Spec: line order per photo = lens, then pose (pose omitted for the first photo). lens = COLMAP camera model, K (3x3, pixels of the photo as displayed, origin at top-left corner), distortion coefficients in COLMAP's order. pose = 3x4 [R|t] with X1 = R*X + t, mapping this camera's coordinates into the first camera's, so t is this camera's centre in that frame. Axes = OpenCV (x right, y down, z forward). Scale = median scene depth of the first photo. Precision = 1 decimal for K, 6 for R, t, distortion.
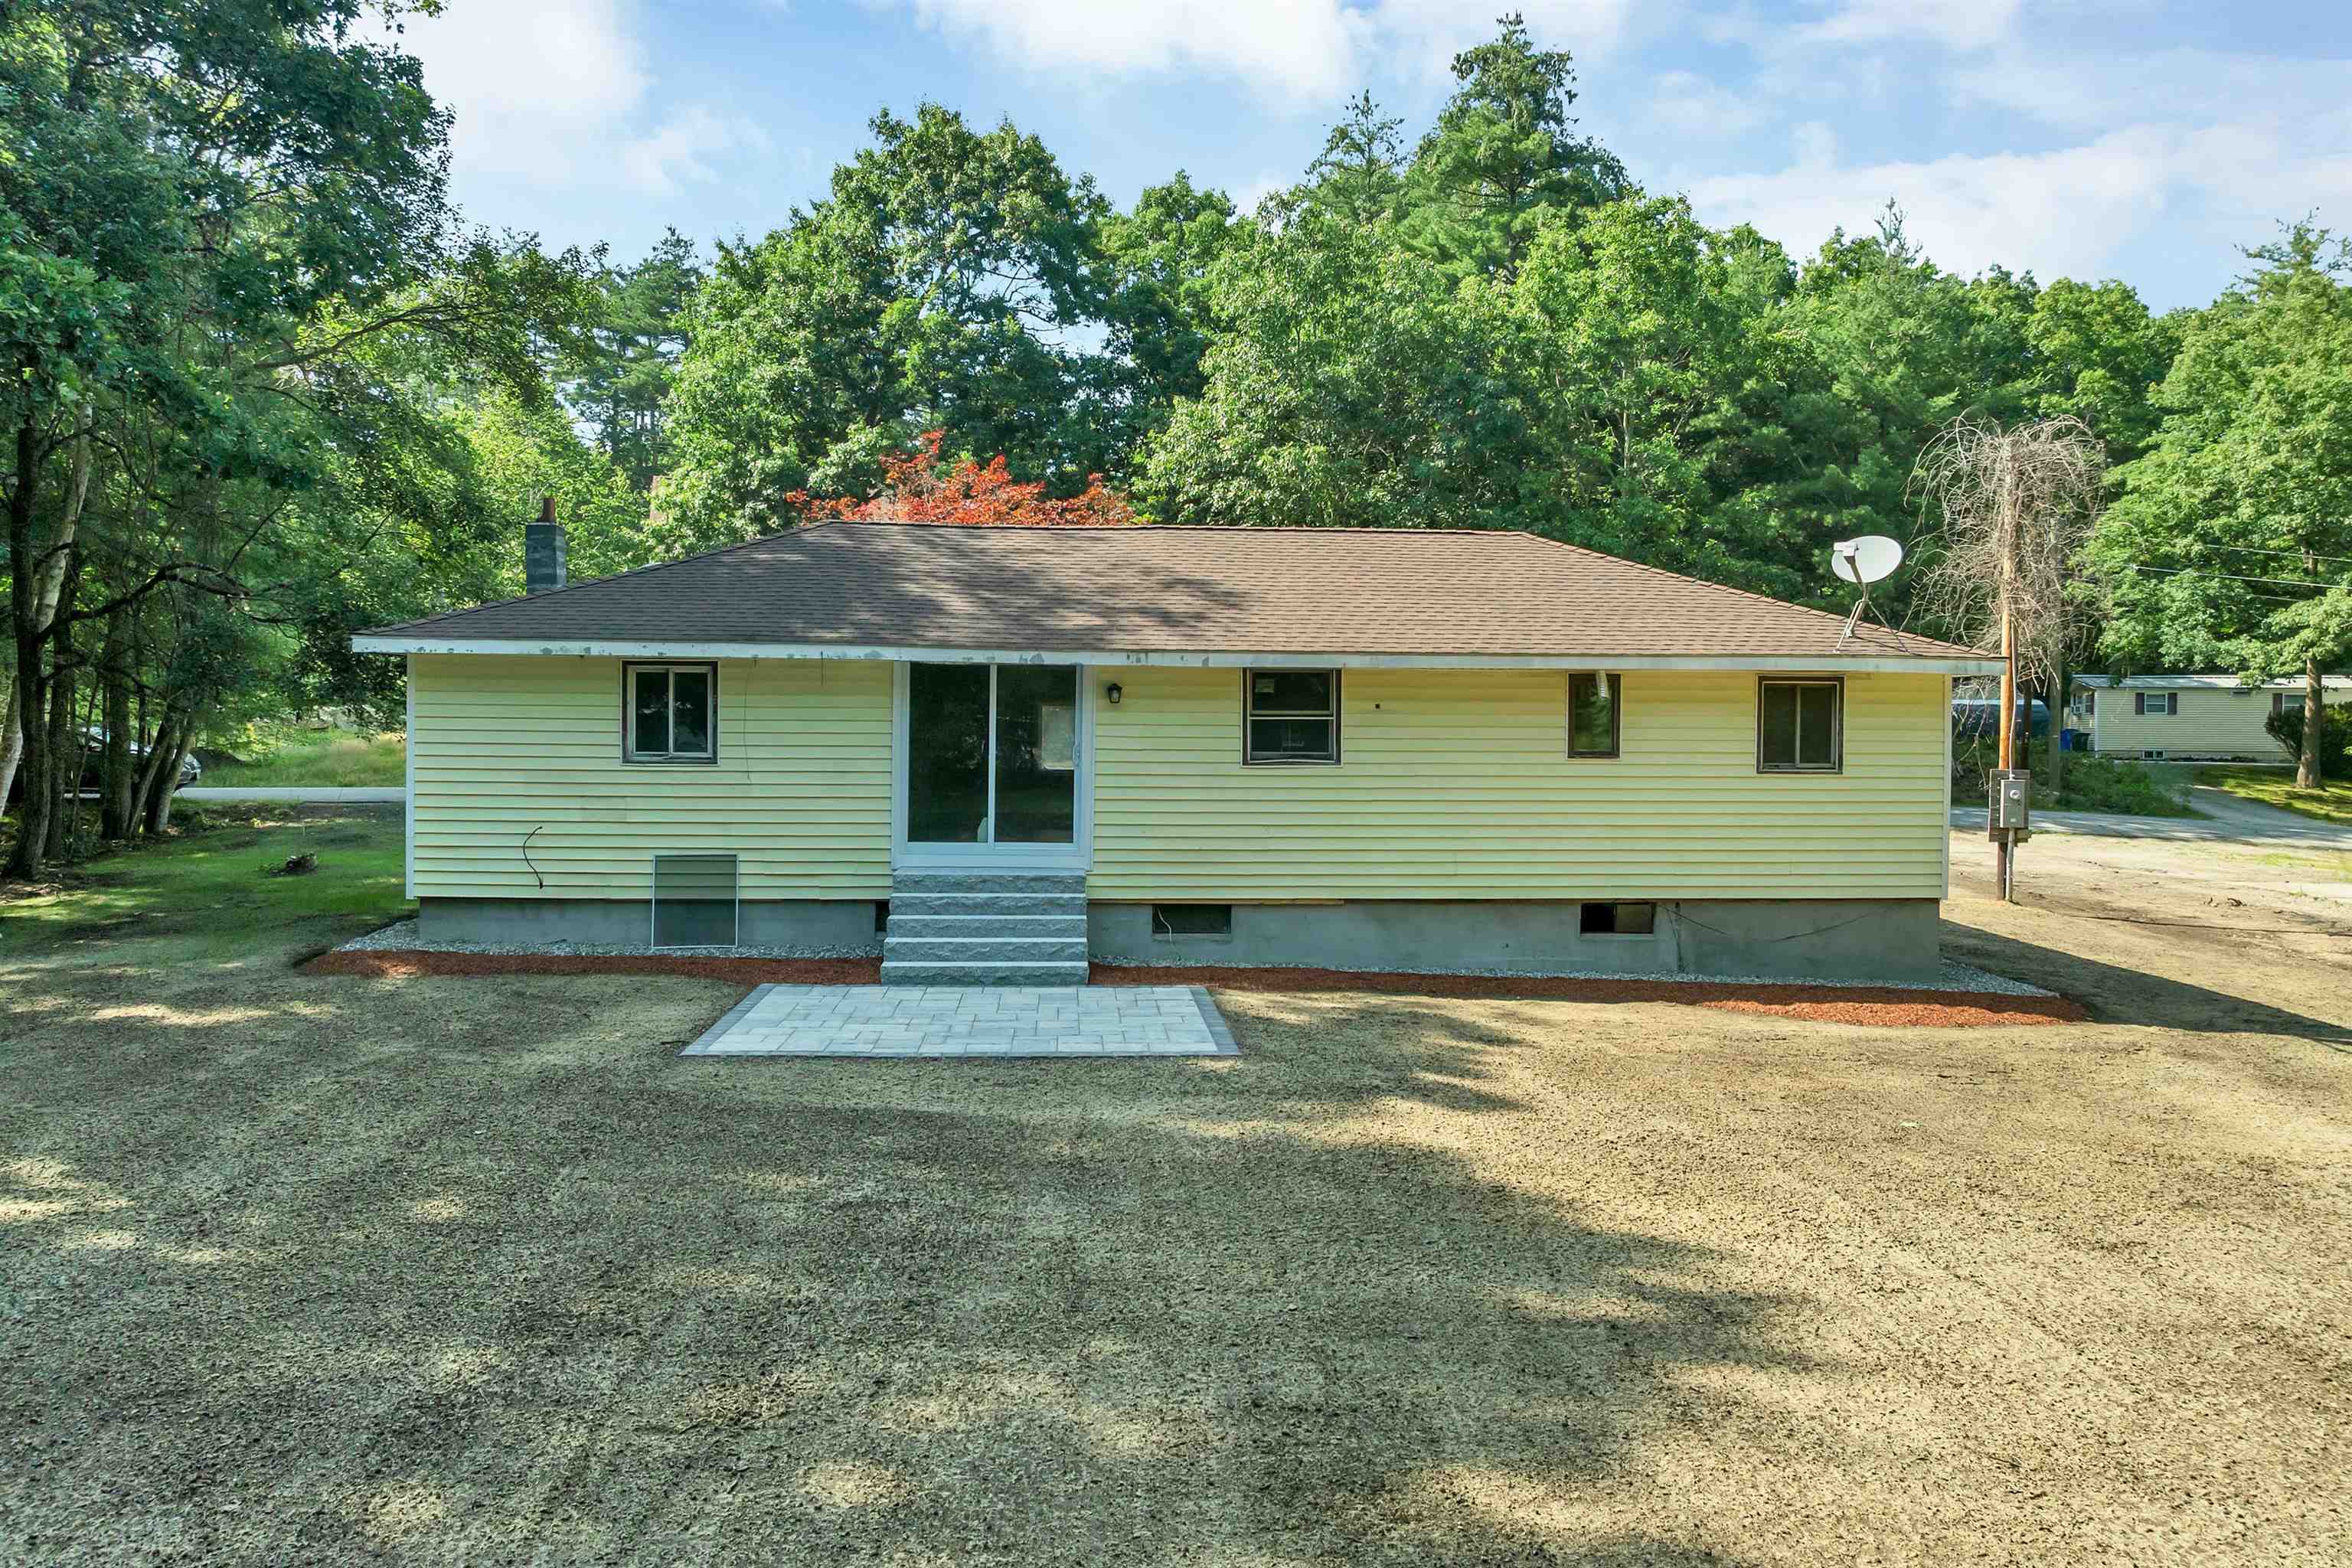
lens RADIAL K [[1671.1, 0, 1174.1], [0, 1671.1, 725.4], [0, 0, 1]] dist [-0.009871, -0.032027]
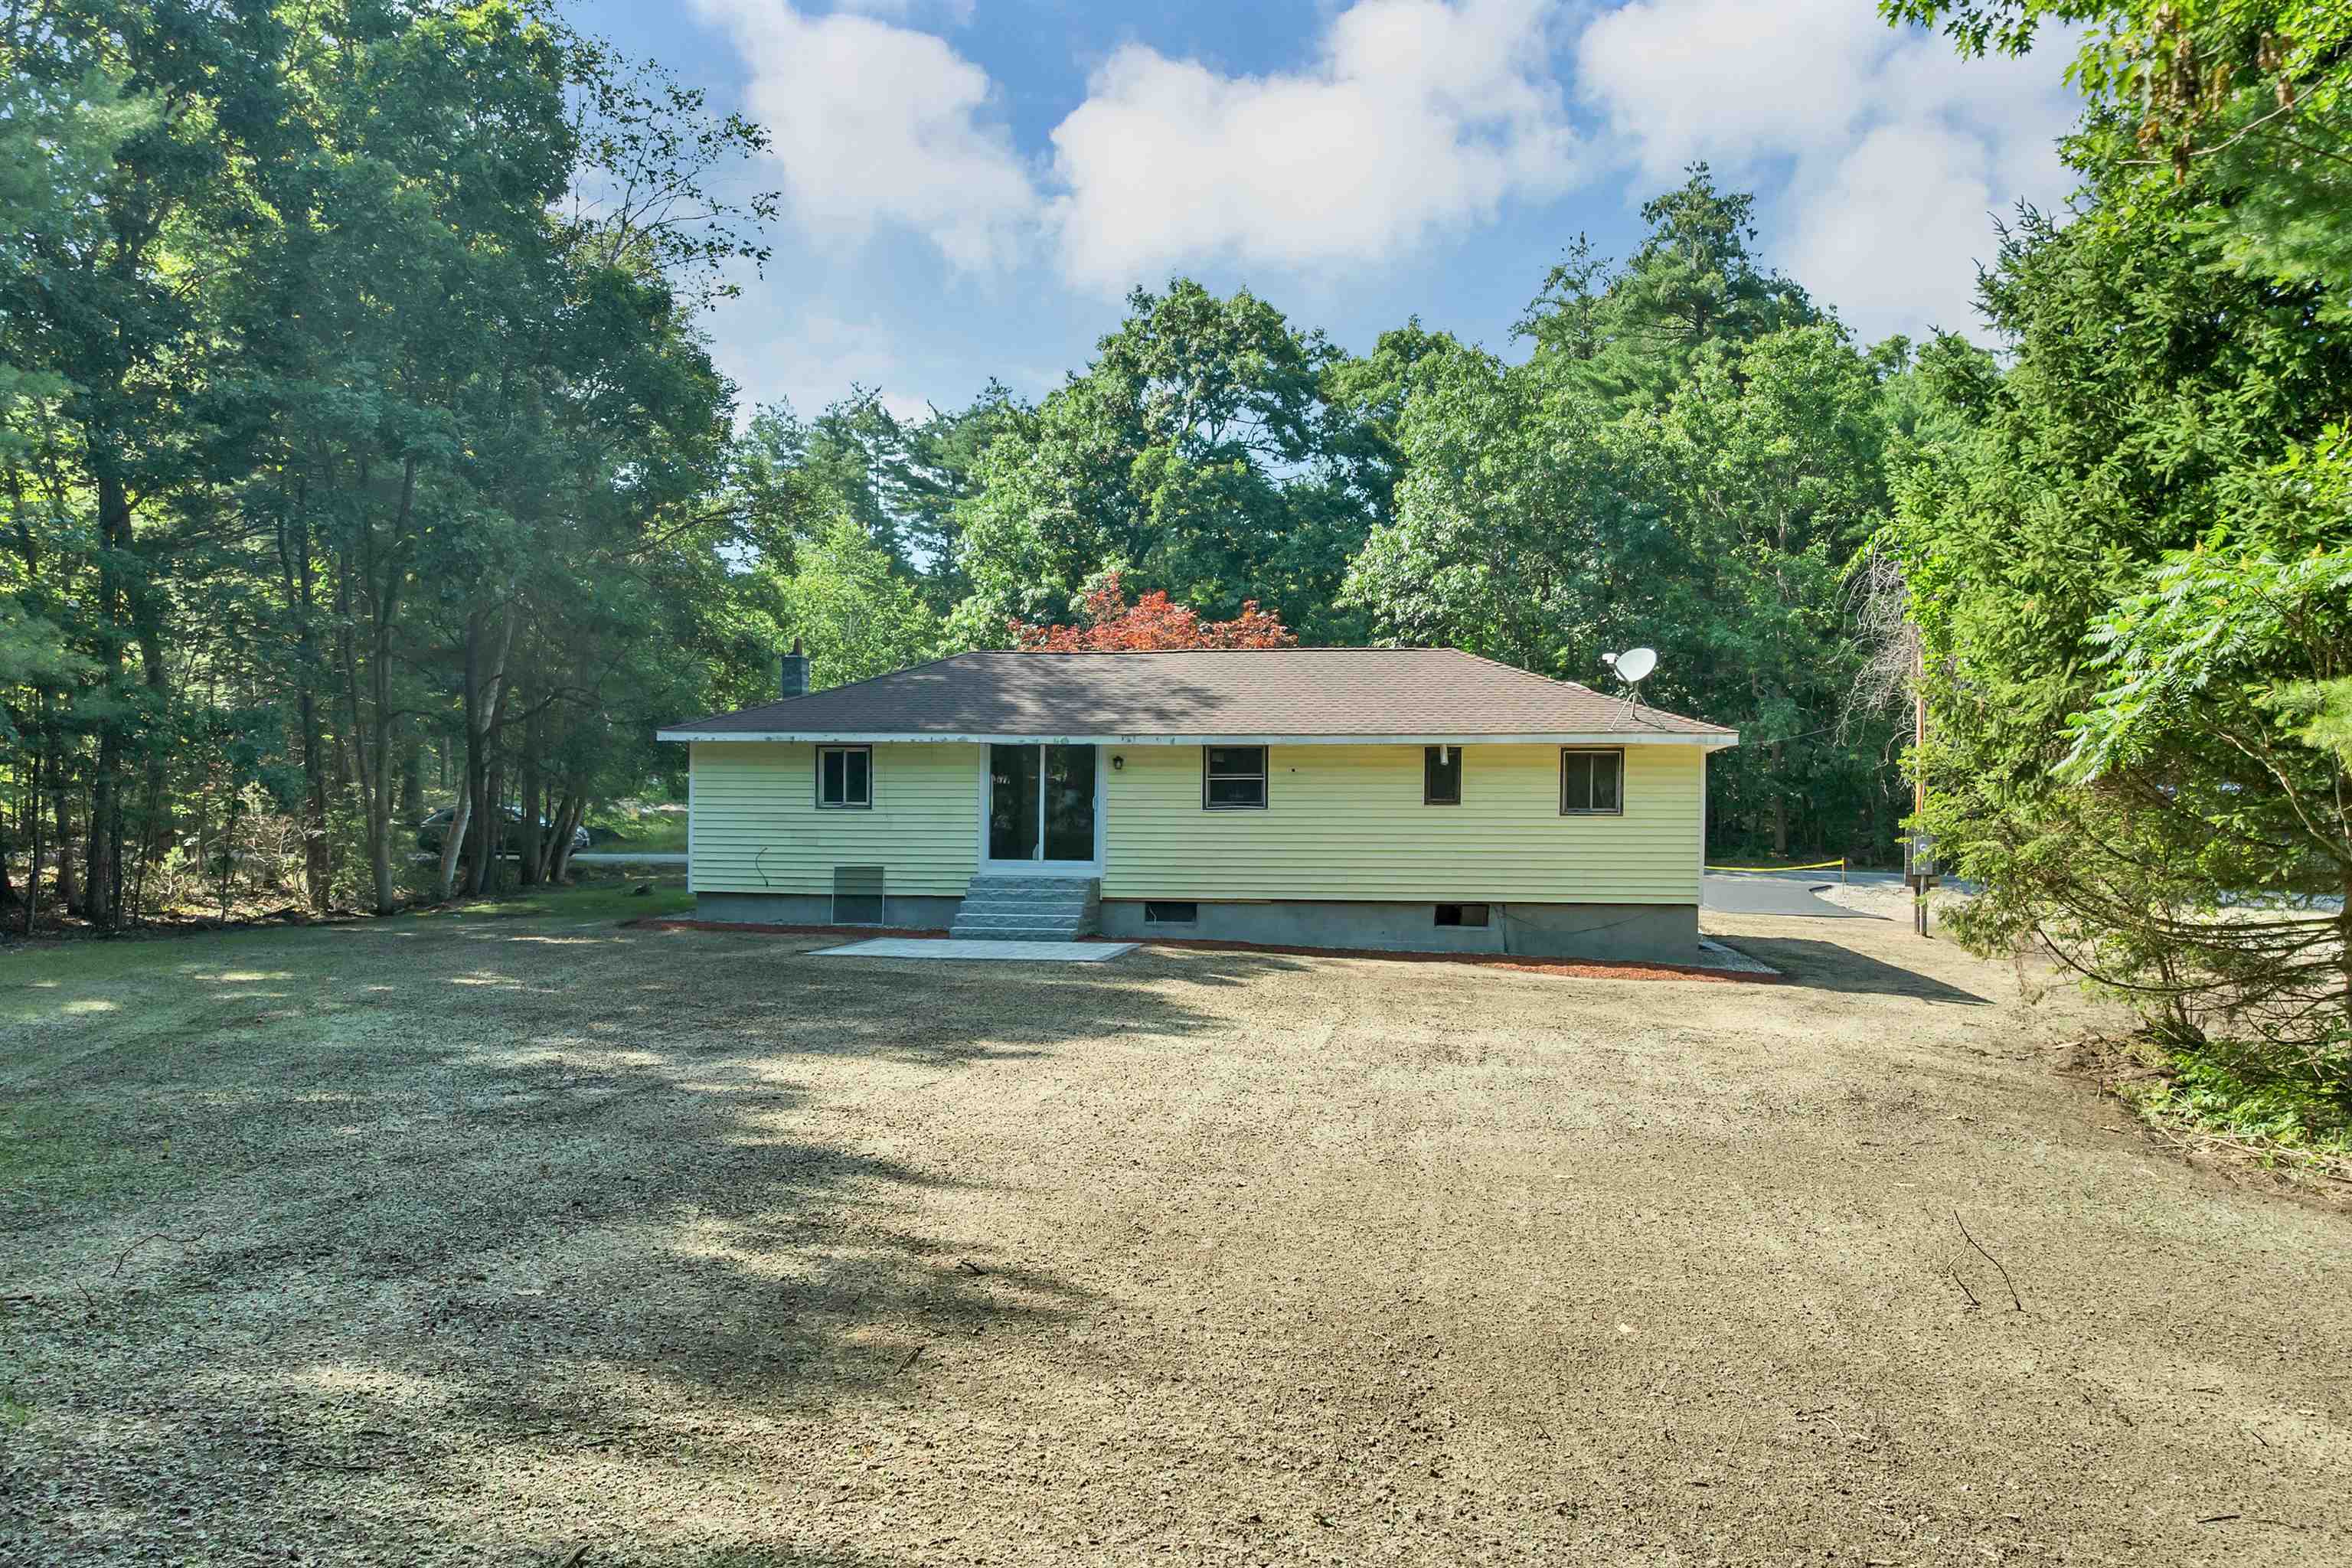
lens RADIAL K [[1635.5, 0, 1176.0], [0, 1635.5, 784.0], [0, 0, 1]] dist [-0.002993, -0.031780]
pose [[0.980801, -0.005961, -0.194920, 0.079515], [0.000967, 0.999669, -0.025709, 0.010008], [0.195009, 0.025027, 0.980482, -0.118984]]
